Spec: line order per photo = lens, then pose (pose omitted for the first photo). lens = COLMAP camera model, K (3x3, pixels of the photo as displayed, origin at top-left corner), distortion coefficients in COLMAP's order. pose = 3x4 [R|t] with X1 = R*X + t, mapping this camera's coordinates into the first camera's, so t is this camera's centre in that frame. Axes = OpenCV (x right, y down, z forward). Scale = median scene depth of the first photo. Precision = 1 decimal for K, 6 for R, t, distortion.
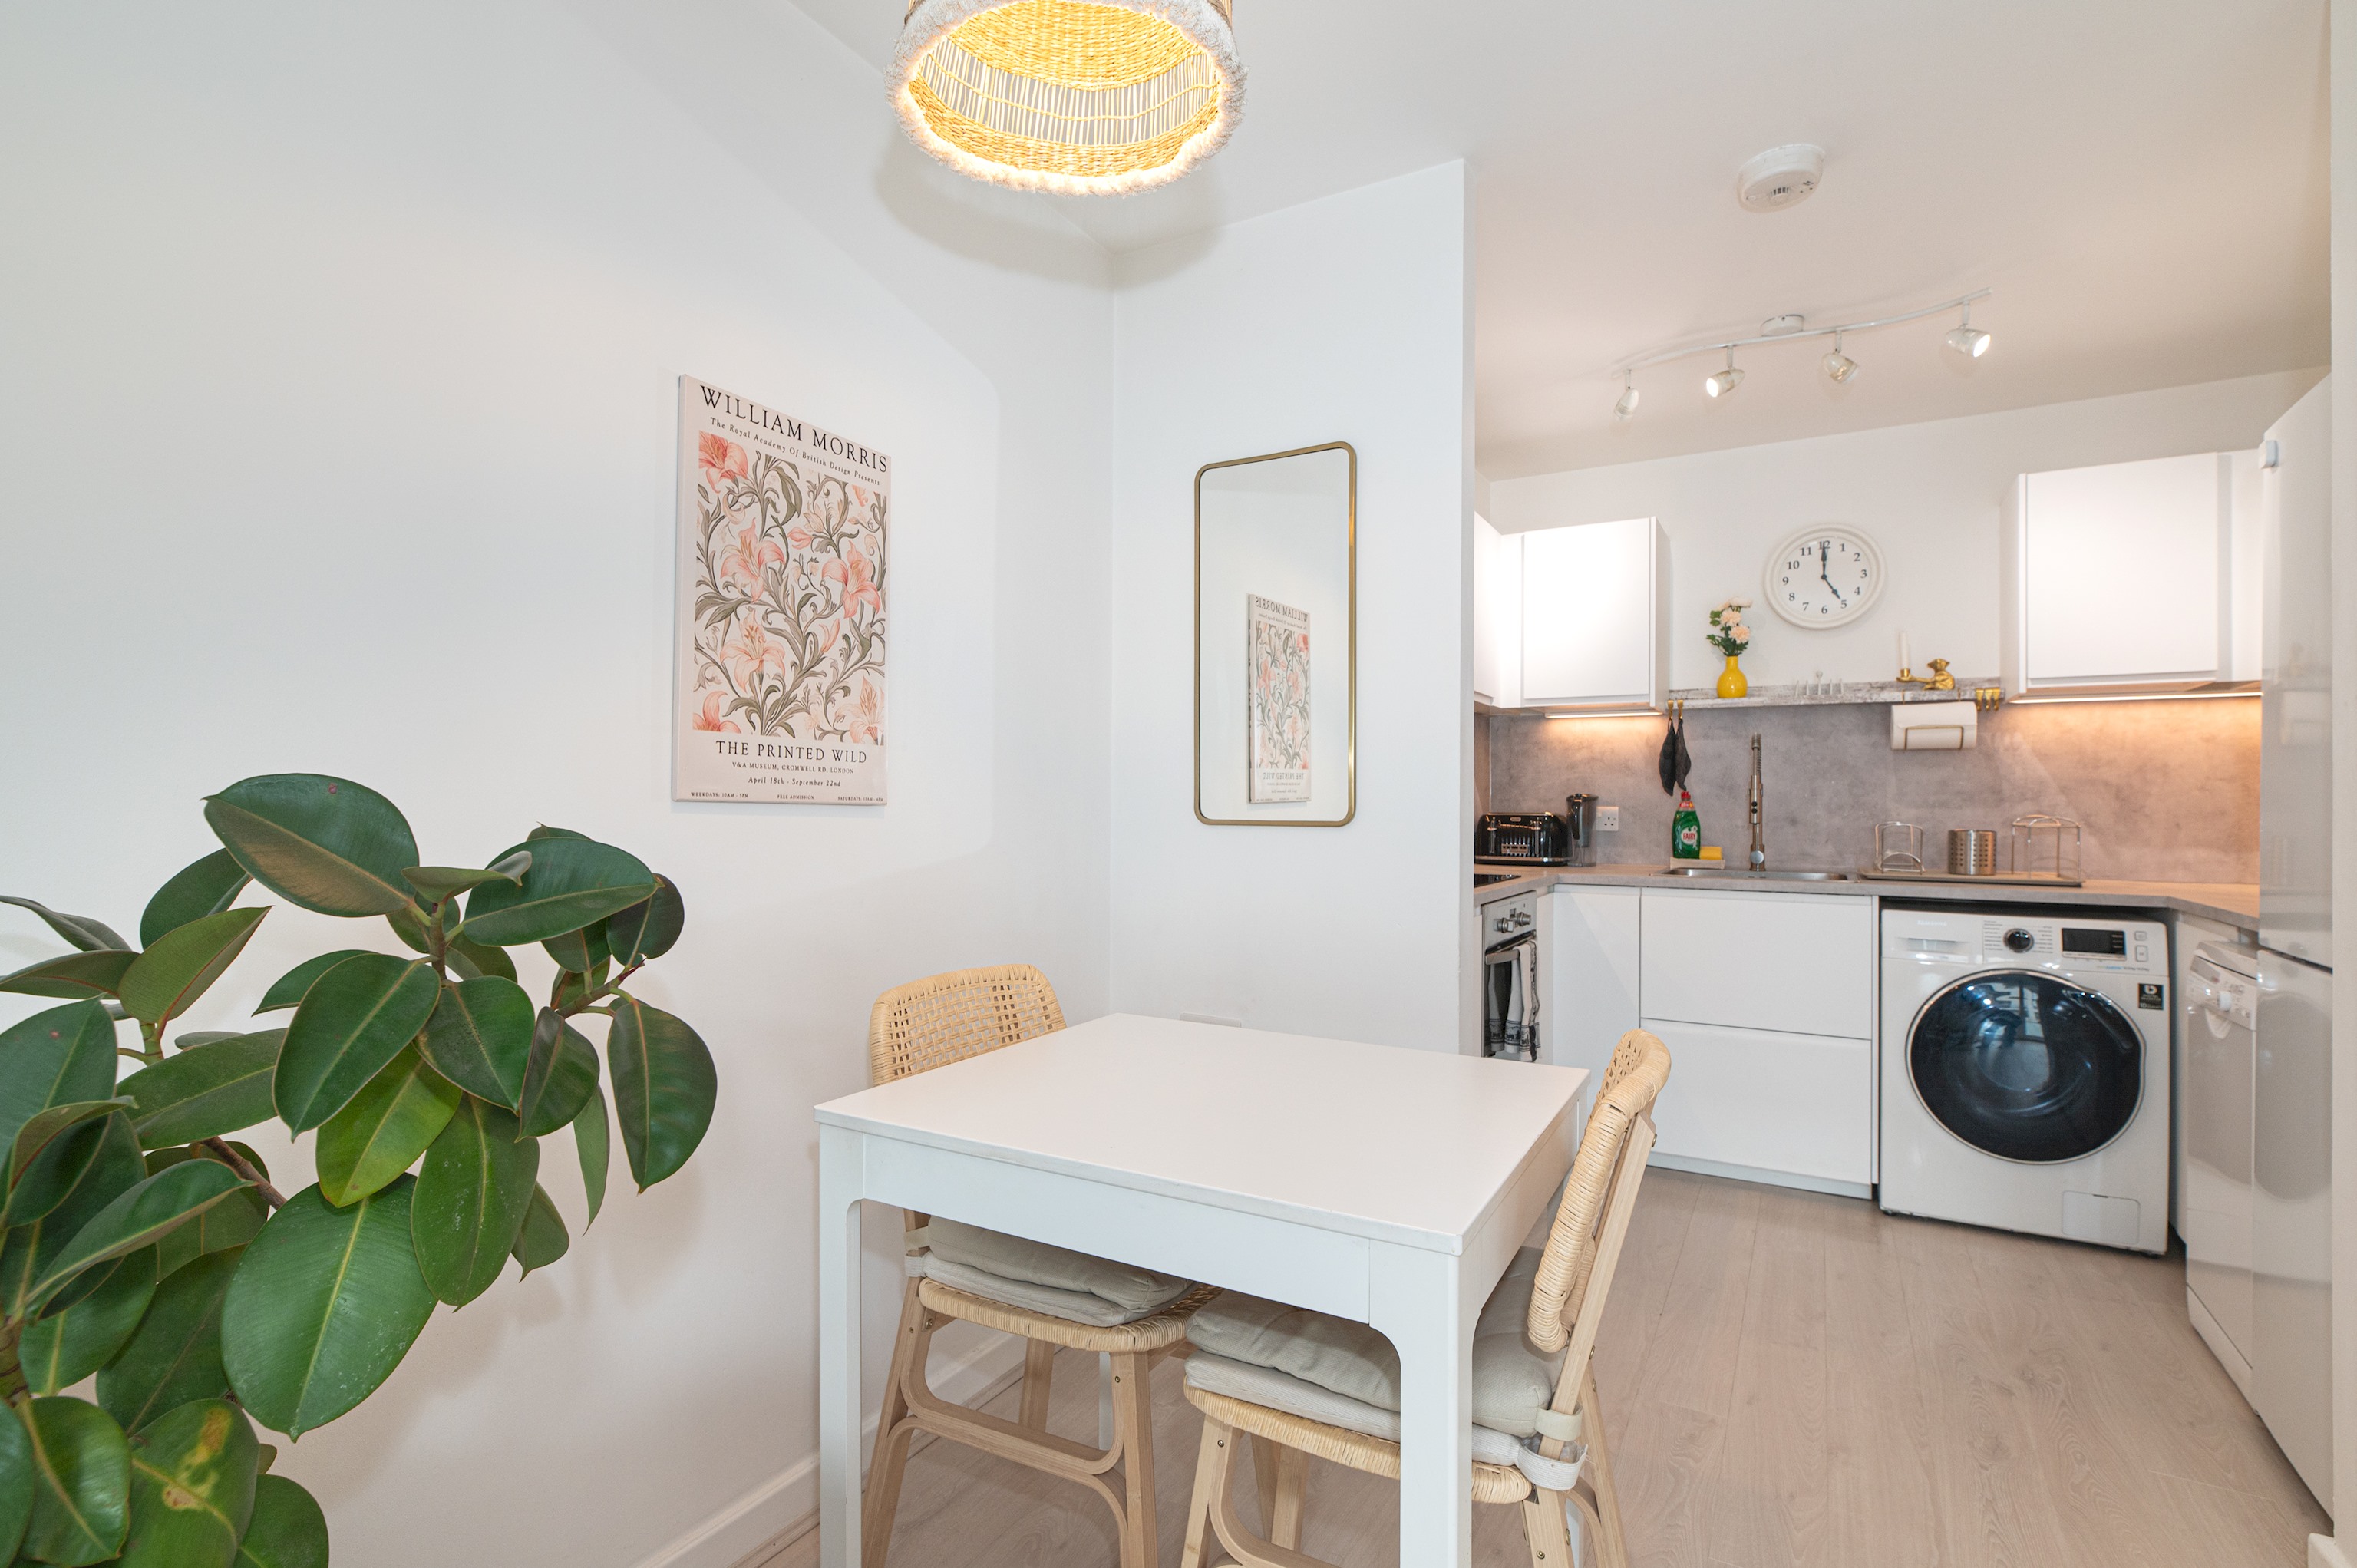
lens RADIAL K [[1109.4, 0, 1176.1], [0, 1109.4, 796.3], [0, 0, 1]] dist [0.001548, -0.000591]
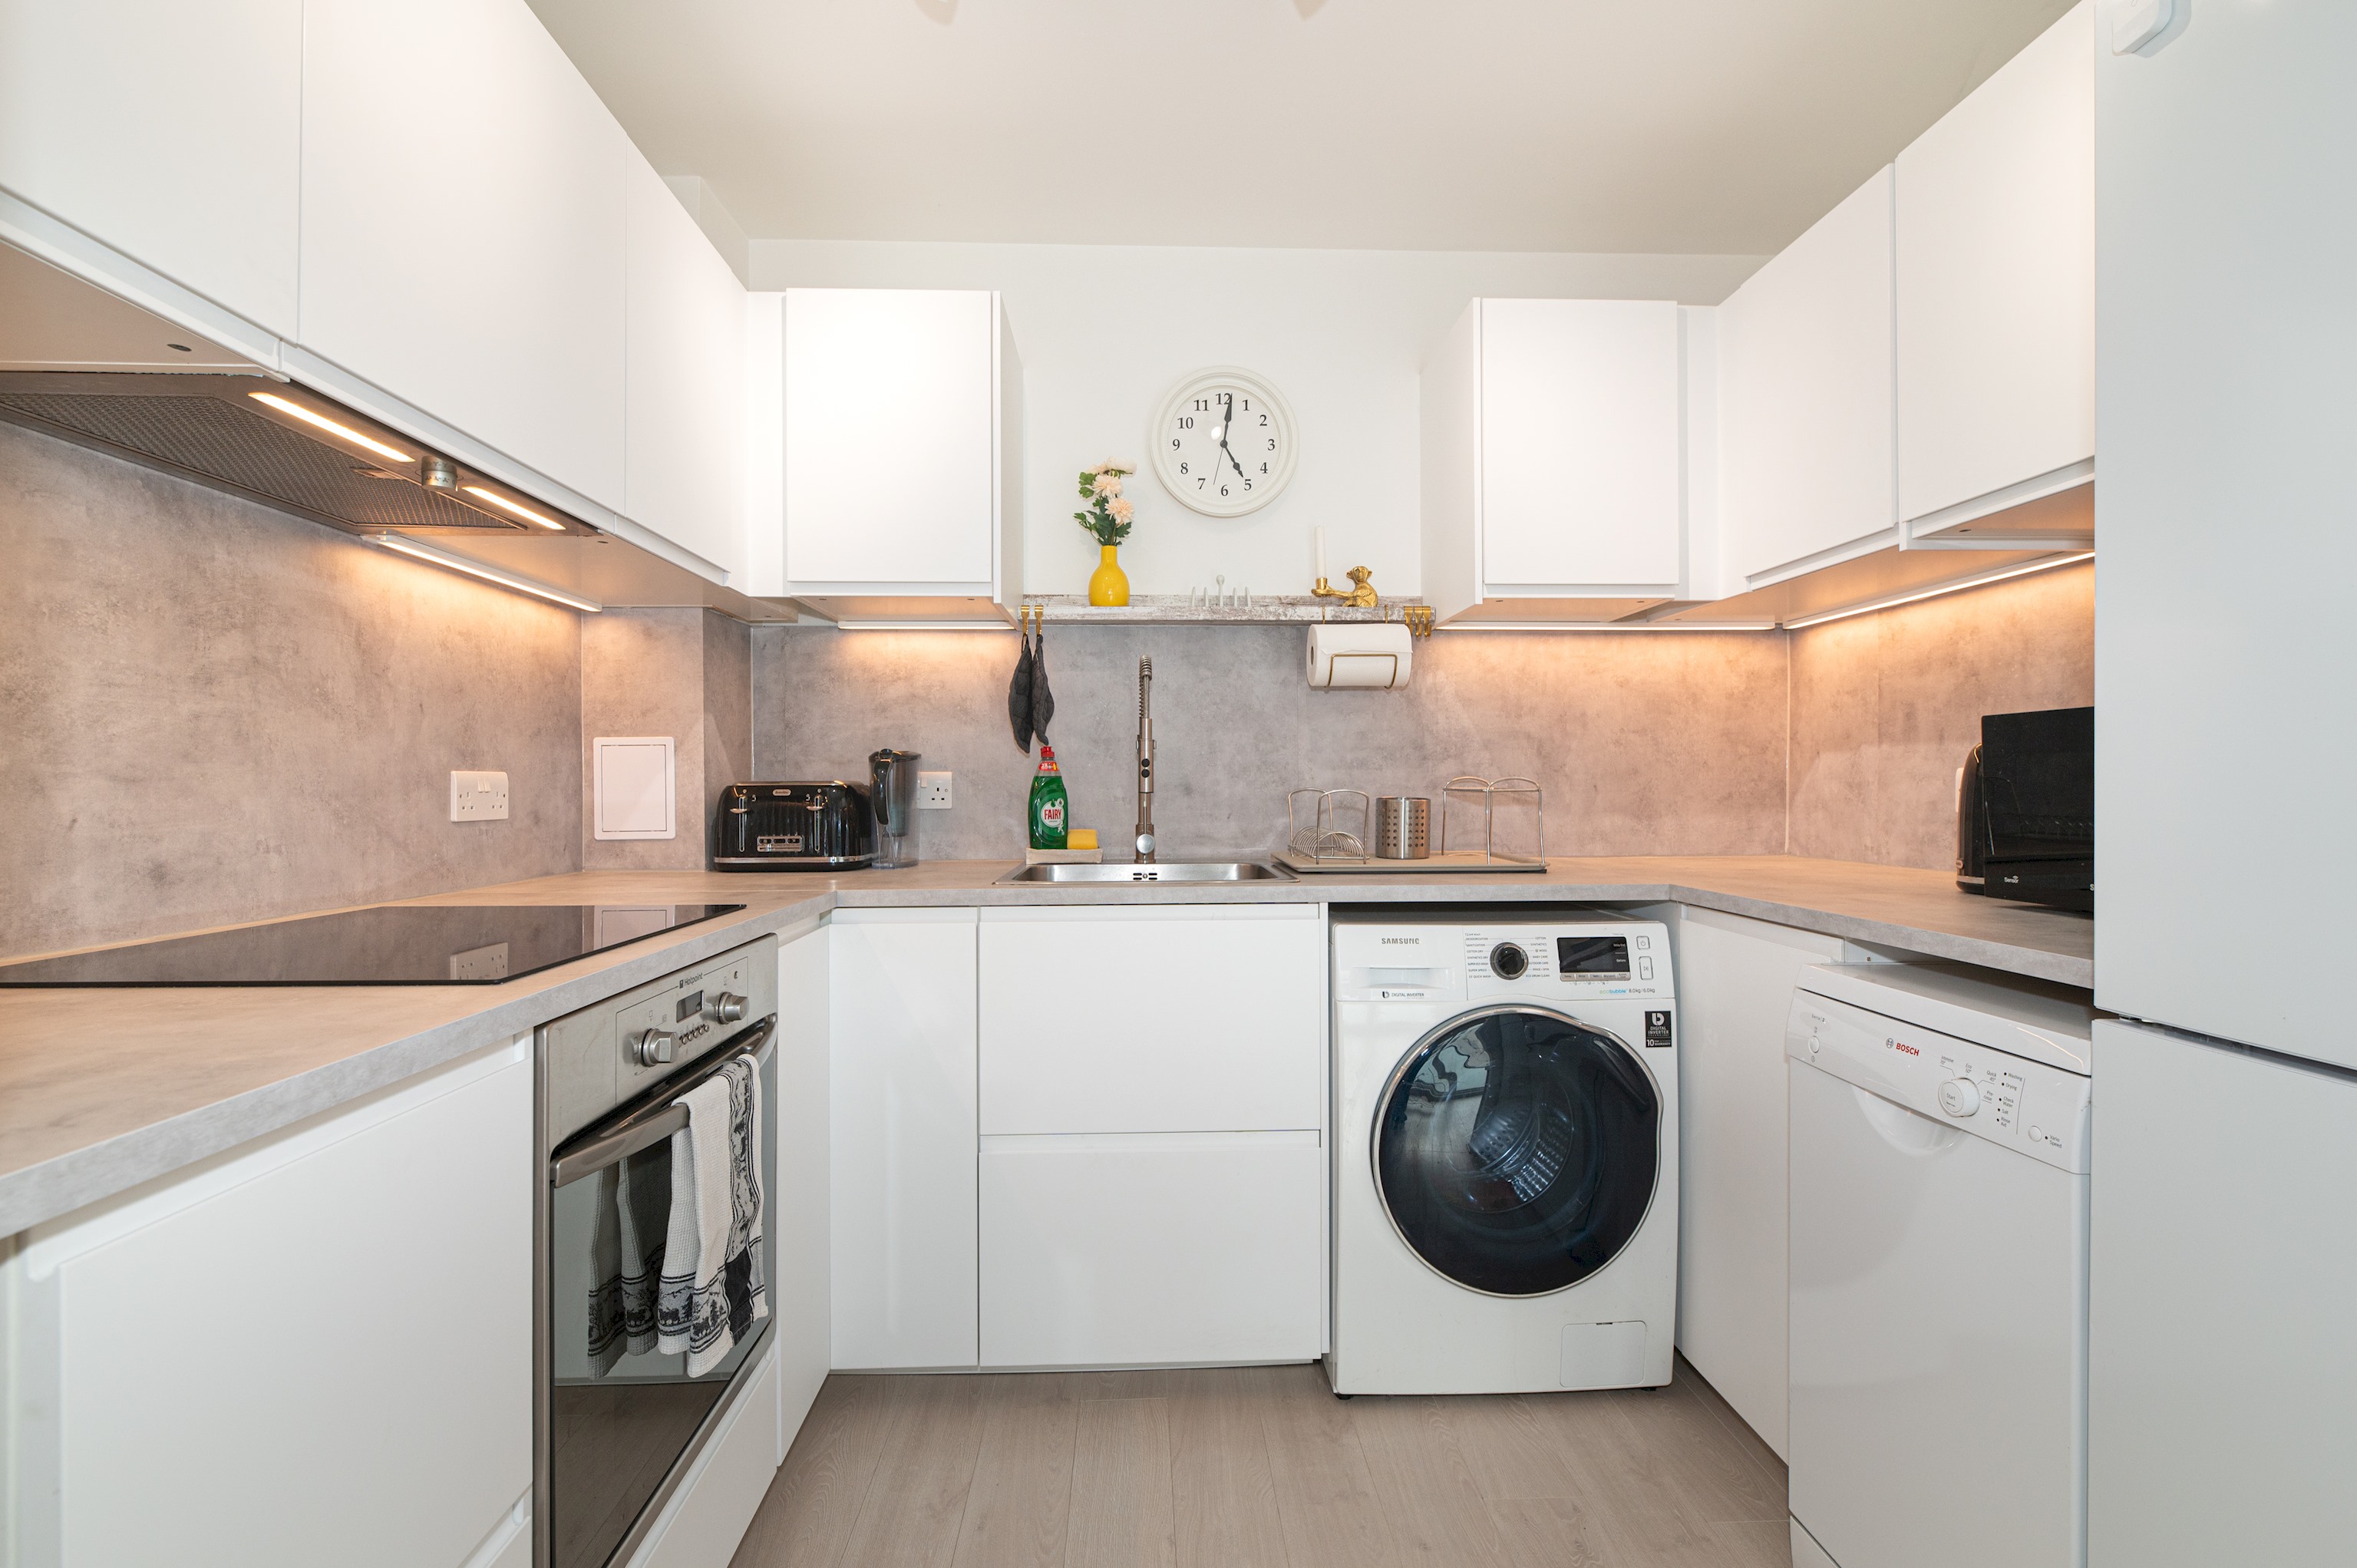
lens RADIAL K [[1028.7, 0, 1177.9], [0, 1028.7, 782.8], [0, 0, 1]] dist [-0.000448, -0.001047]
pose [[0.844840, -0.008389, 0.534954, 0.403847], [0.005624, 0.999961, 0.006798, 0.027611], [-0.534990, -0.002735, 0.844854, 0.903044]]
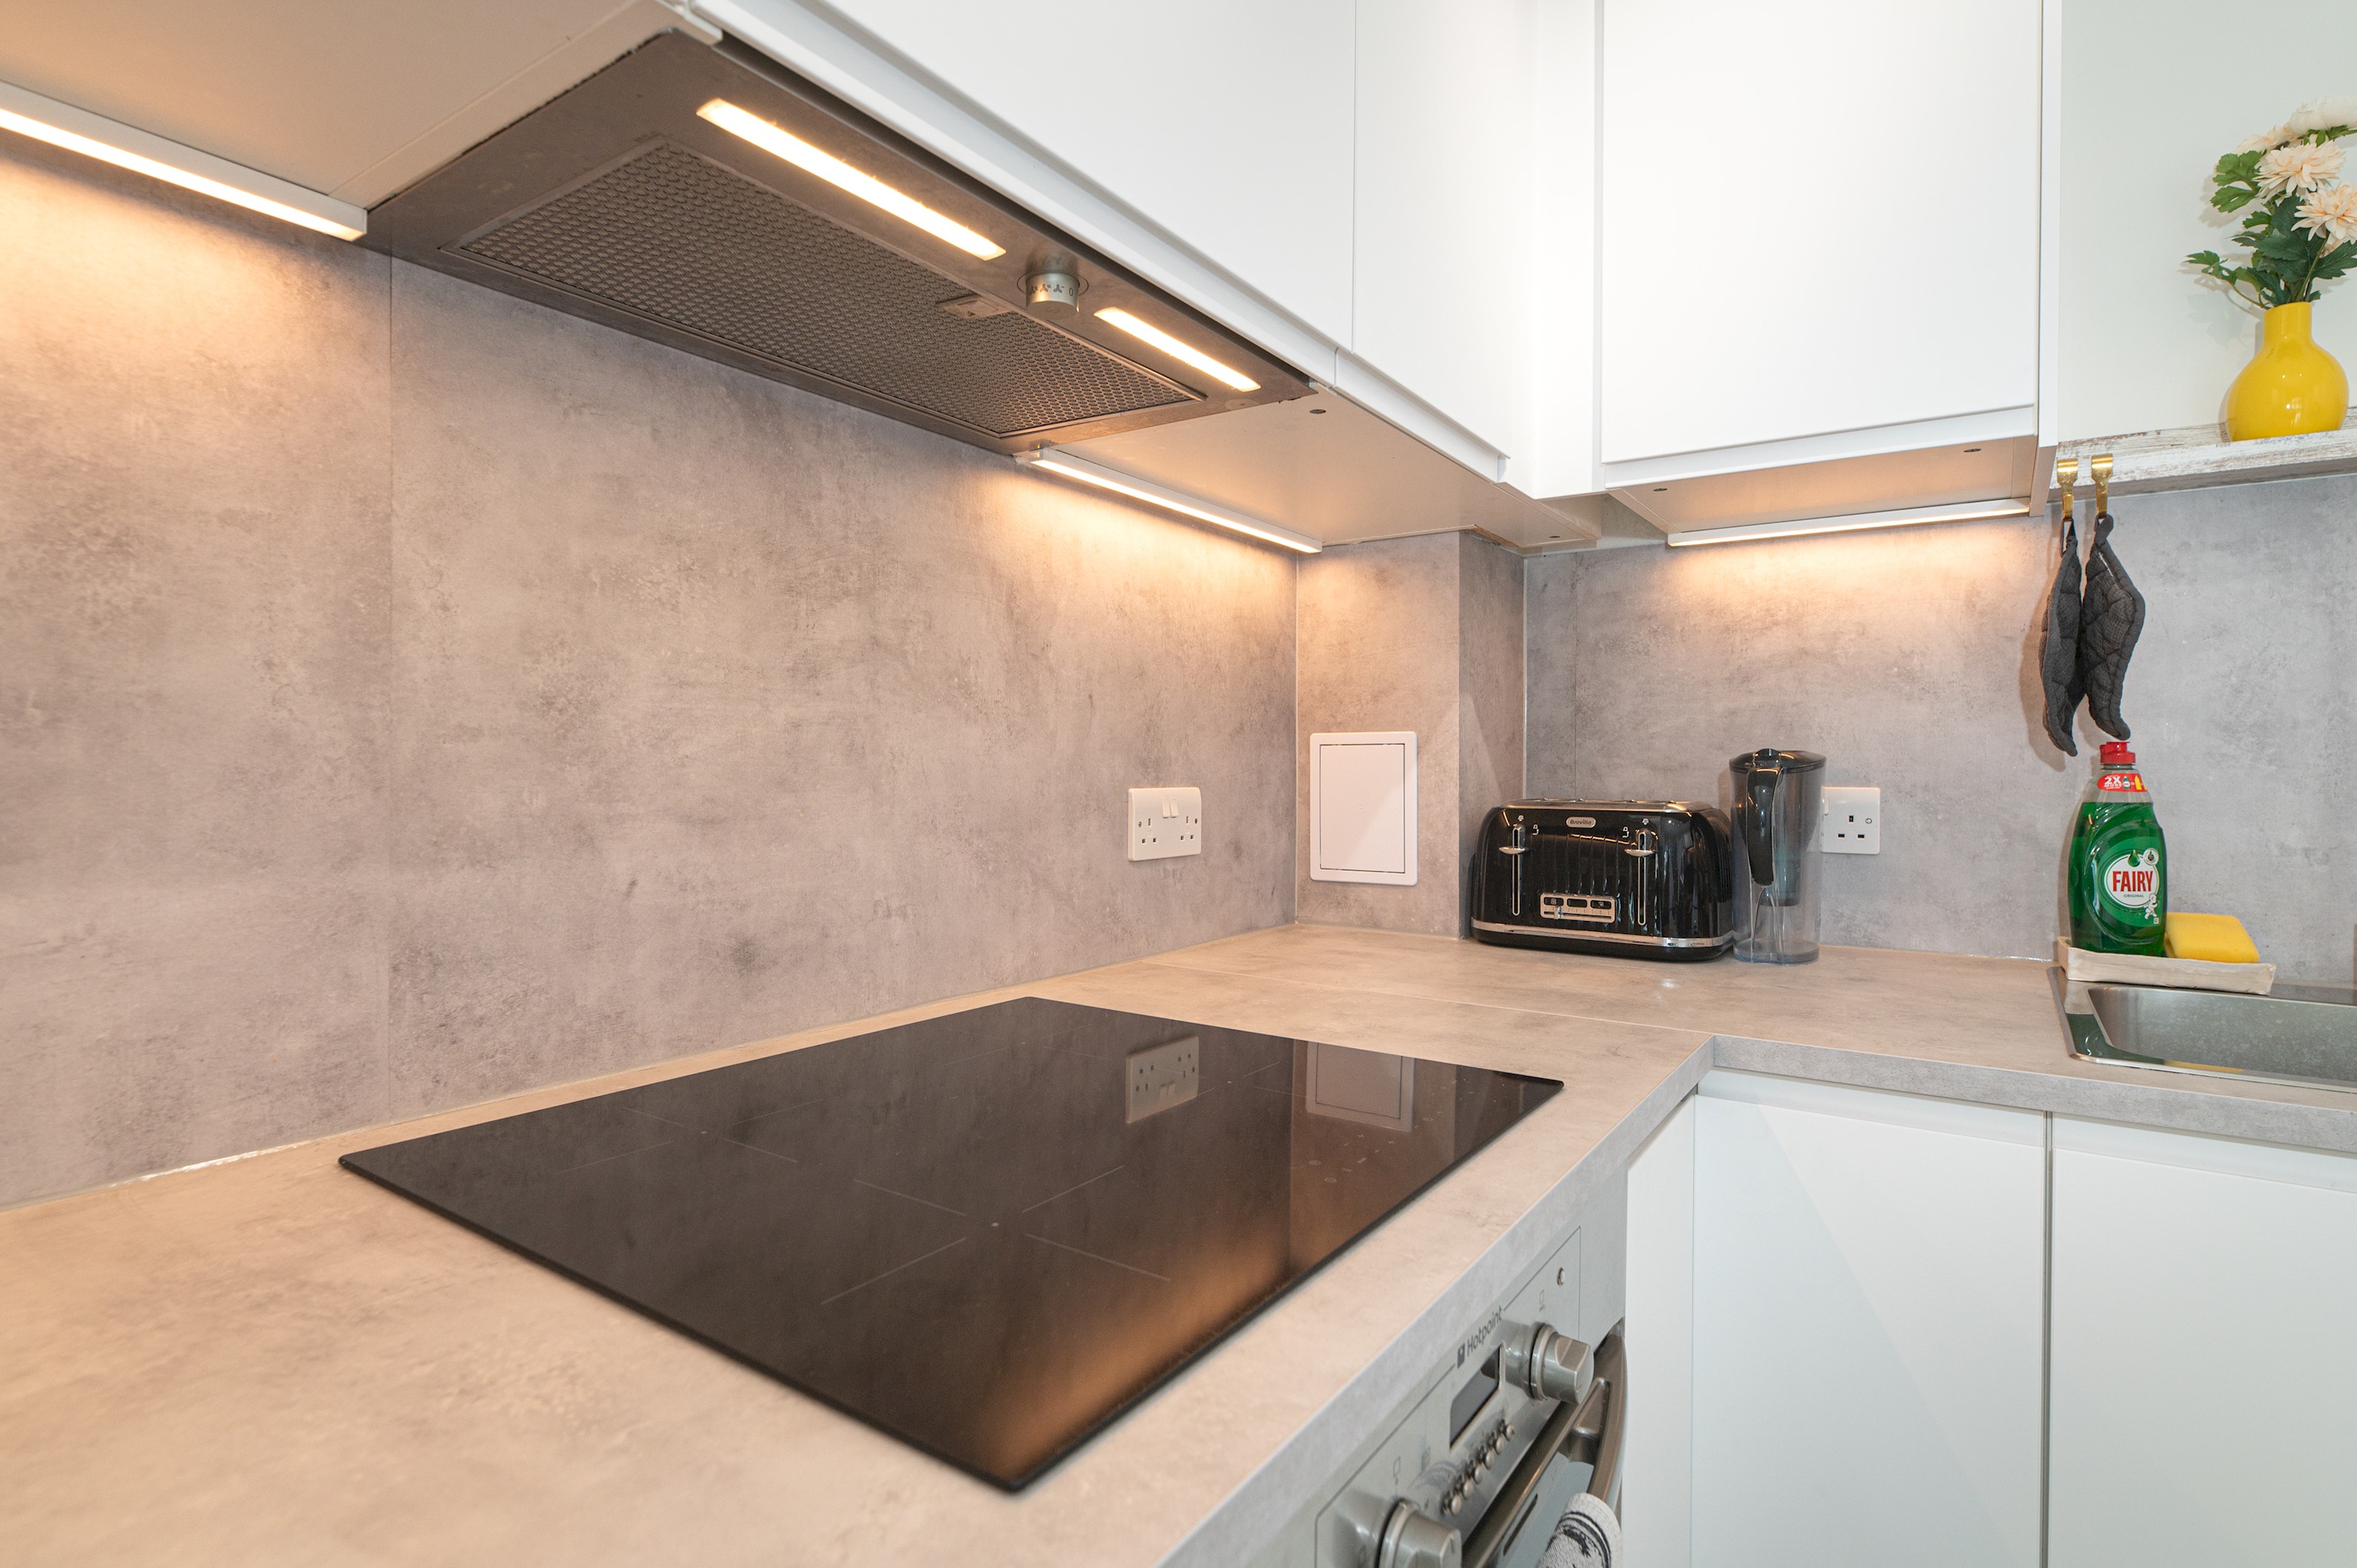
lens RADIAL K [[1171.2, 0, 1169.2], [0, 1171.2, 771.3], [0, 0, 1]] dist [-0.001461, -0.000254]
pose [[0.996439, -0.000552, -0.084314, 0.434283], [0.001481, 0.999939, 0.010947, 0.000584], [0.084303, -0.011033, 0.996379, 1.297569]]
